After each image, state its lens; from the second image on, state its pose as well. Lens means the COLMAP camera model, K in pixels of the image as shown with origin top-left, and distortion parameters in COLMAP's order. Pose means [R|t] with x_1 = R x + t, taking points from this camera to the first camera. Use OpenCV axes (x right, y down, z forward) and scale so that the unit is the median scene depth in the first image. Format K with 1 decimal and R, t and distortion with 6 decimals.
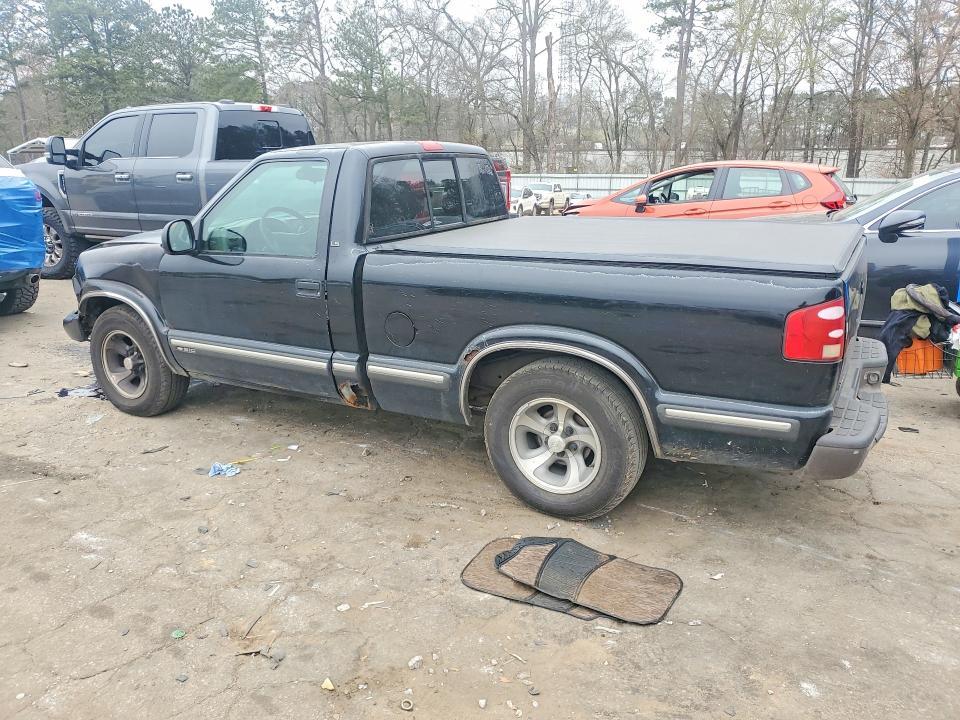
lens RADIAL K [[768.1, 0, 480.0], [0, 768.1, 360.0], [0, 0, 1]] dist [0.006551, 0.001821]
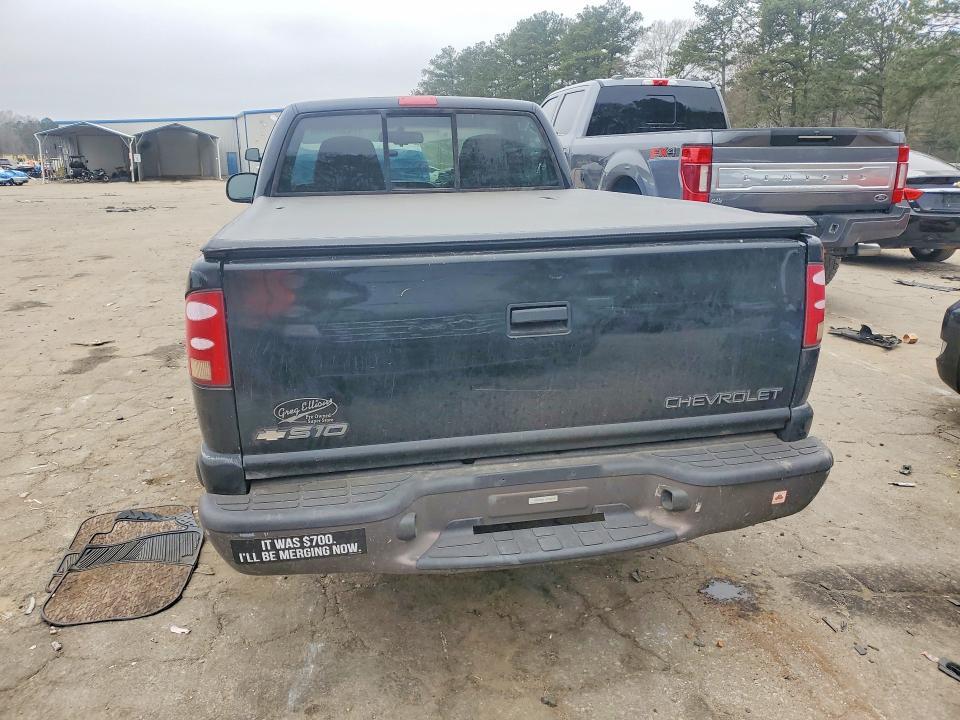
lens RADIAL K [[768.1, 0, 480.0], [0, 768.1, 360.0], [0, 0, 1]] dist [0.006551, 0.001821]
pose [[0.628506, 0.206491, -0.749895, 0.086967], [-0.202667, 0.974289, 0.098420, -0.010343], [0.750937, 0.090121, 0.654195, 0.059412]]
